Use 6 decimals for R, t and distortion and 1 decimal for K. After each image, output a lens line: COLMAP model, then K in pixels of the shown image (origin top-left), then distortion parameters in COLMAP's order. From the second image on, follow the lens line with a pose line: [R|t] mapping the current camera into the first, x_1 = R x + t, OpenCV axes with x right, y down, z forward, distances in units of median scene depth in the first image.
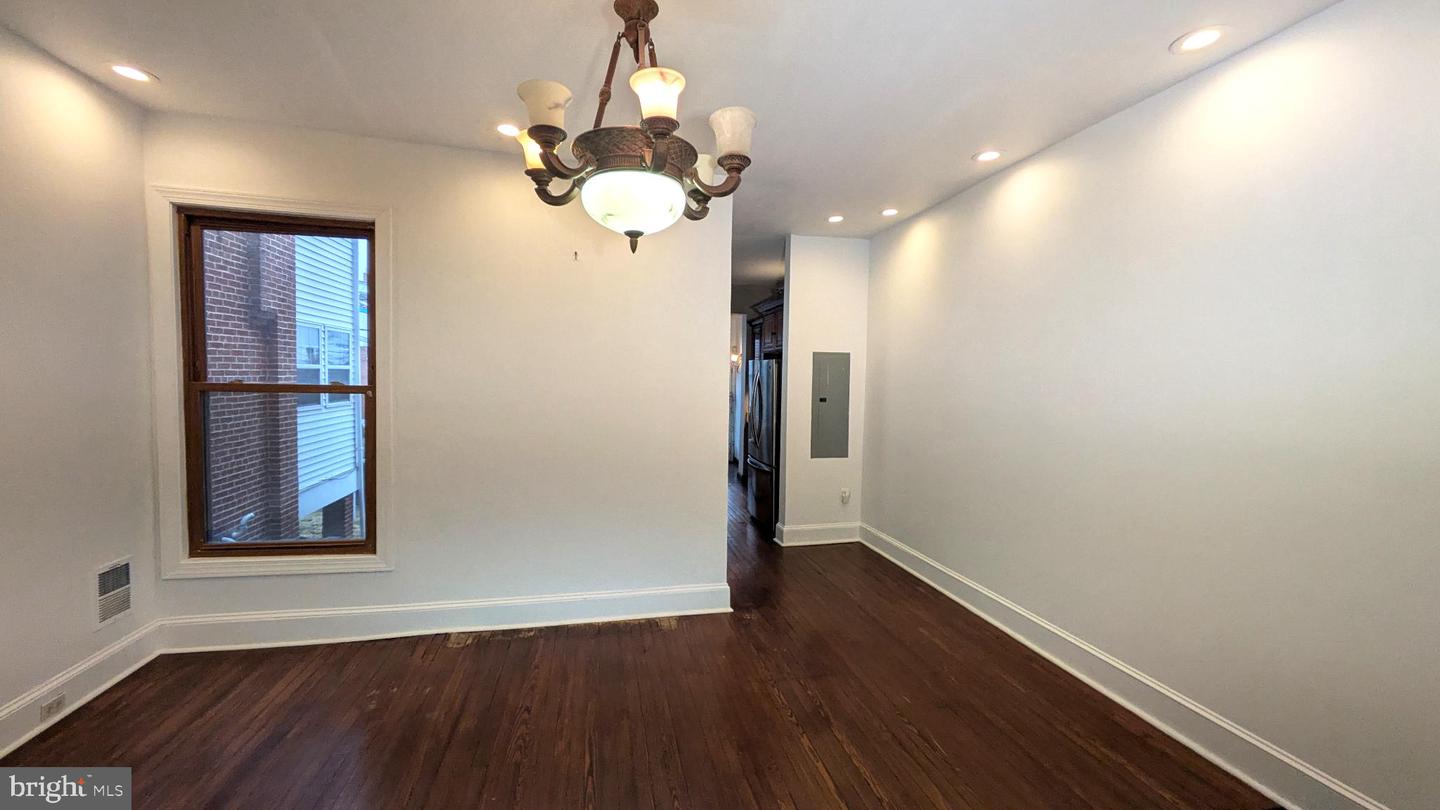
lens RADIAL K [[563.6, 0, 723.4], [0, 563.6, 402.7], [0, 0, 1]] dist [0.000717, 0.000088]
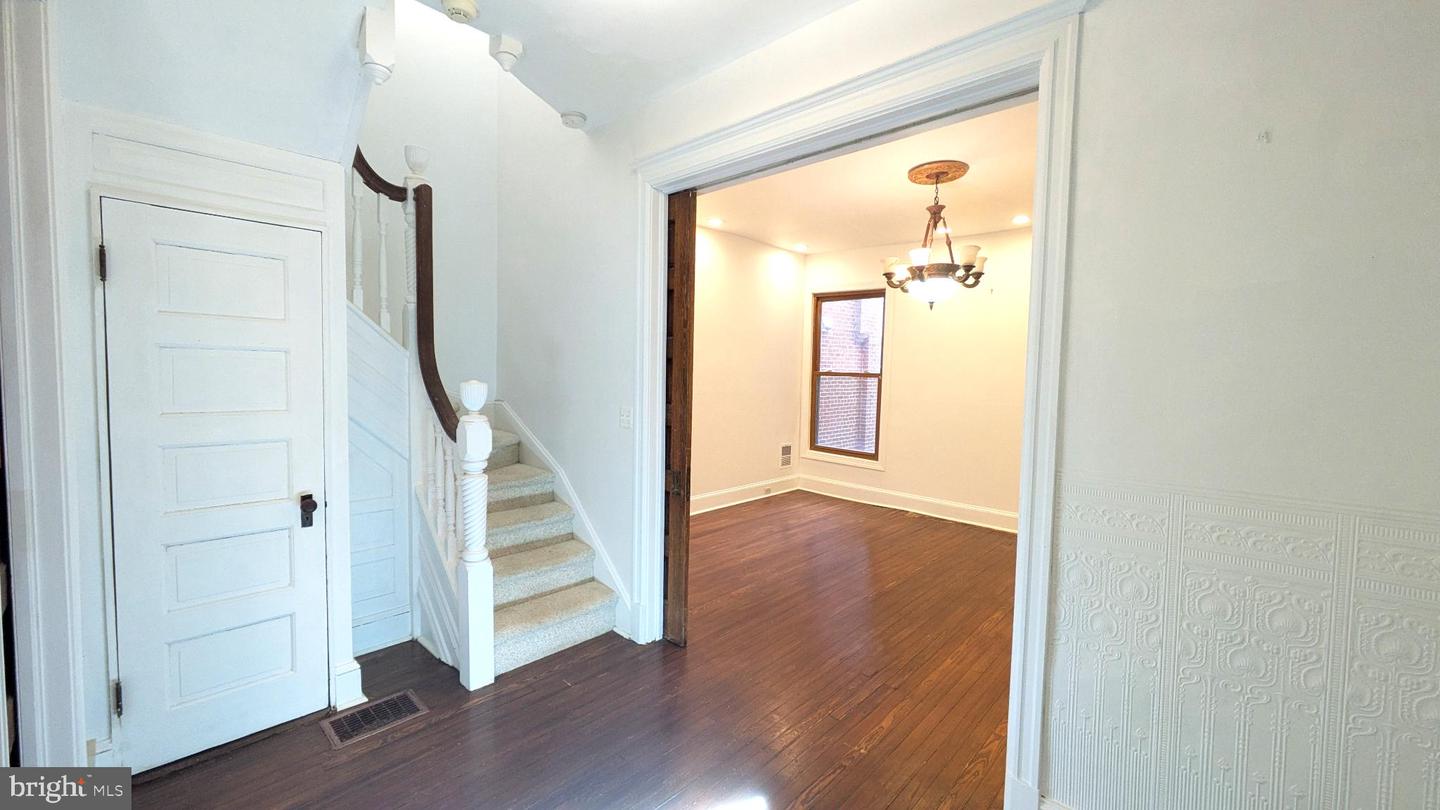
lens RADIAL K [[563.6, 0, 723.4], [0, 563.6, 402.7], [0, 0, 1]] dist [0.000717, 0.000088]
pose [[0.561094, 0.043286, -0.826619, 0.672452], [-0.049879, 0.998585, 0.018435, 0.060592], [0.826248, 0.030887, 0.562459, -0.524924]]
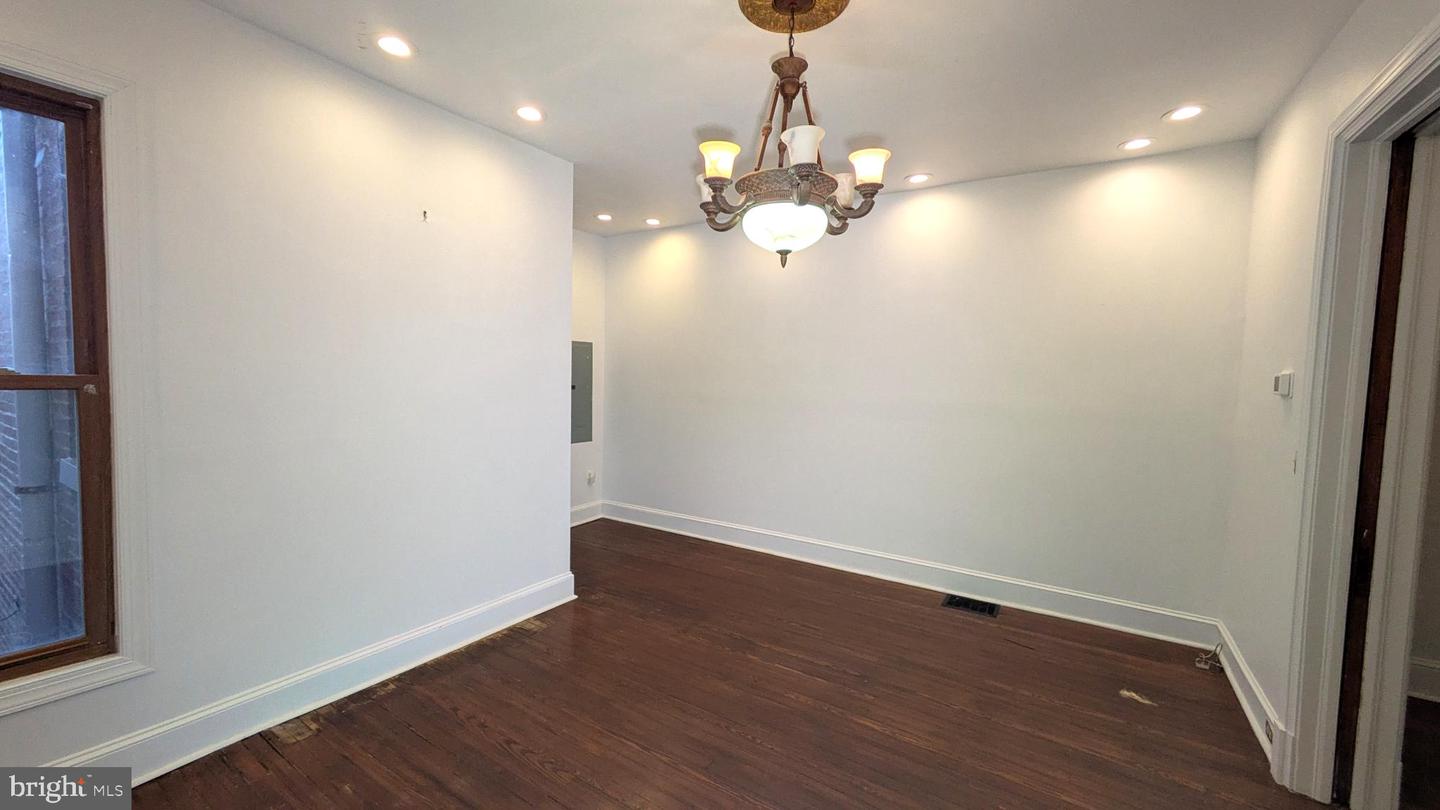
lens RADIAL K [[563.6, 0, 723.4], [0, 563.6, 402.7], [0, 0, 1]] dist [0.000717, 0.000088]
pose [[0.714003, -0.036028, 0.699215, -0.570917], [0.018773, 0.999301, 0.032320, -0.008869], [-0.699891, -0.009951, 0.714180, 0.110915]]
